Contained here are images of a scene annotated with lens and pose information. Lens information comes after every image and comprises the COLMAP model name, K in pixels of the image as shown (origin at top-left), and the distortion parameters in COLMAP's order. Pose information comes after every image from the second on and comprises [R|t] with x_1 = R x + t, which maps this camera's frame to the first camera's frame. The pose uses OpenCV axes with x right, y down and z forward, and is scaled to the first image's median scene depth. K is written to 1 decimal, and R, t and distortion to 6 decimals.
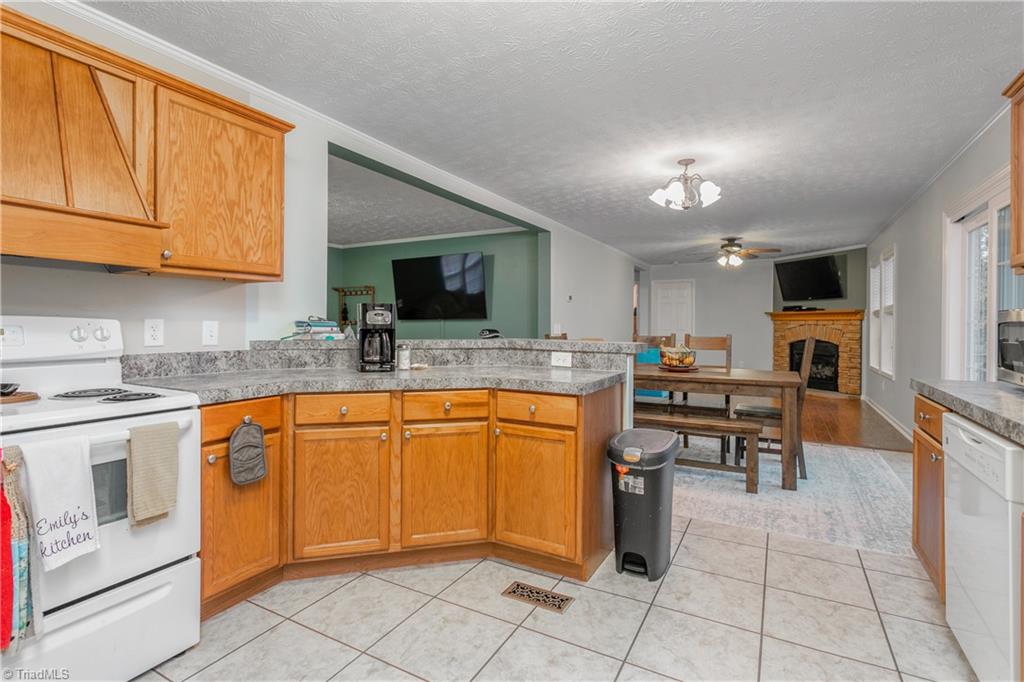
lens RADIAL K [[496.1, 0, 512.2], [0, 496.1, 332.5], [0, 0, 1]] dist [-0.005778, -0.000078]
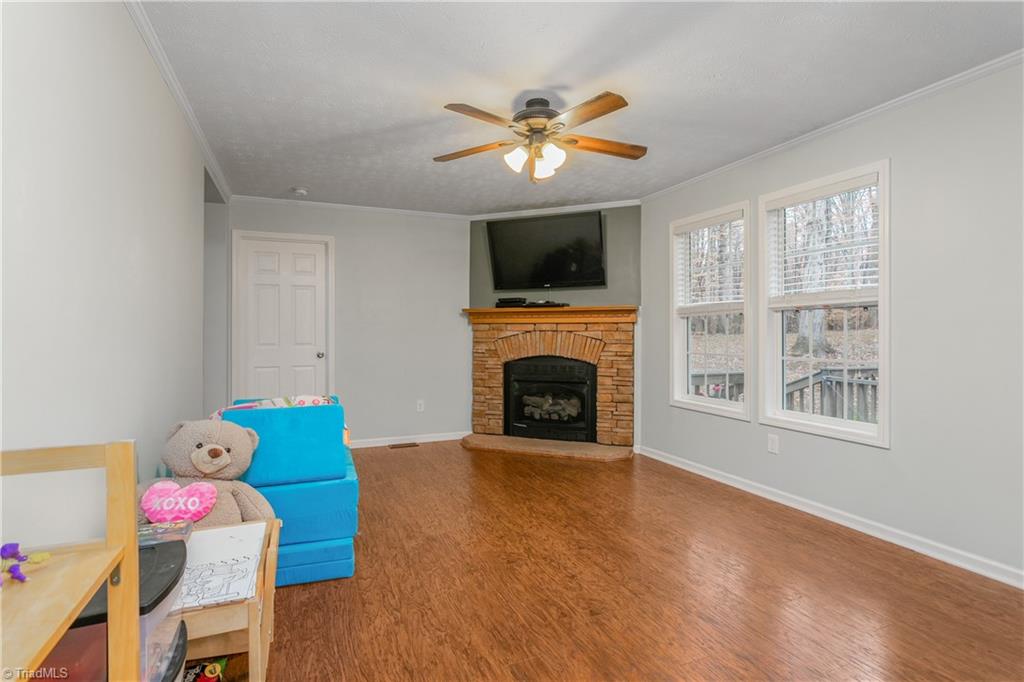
lens RADIAL K [[496.1, 0, 512.8], [0, 496.1, 336.9], [0, 0, 1]] dist [-0.005778, -0.000078]
pose [[0.608345, -0.013191, 0.793563, 0.114387], [0.016294, 0.999859, 0.004129, -0.012145], [-0.793506, 0.010419, 0.608474, 0.678786]]
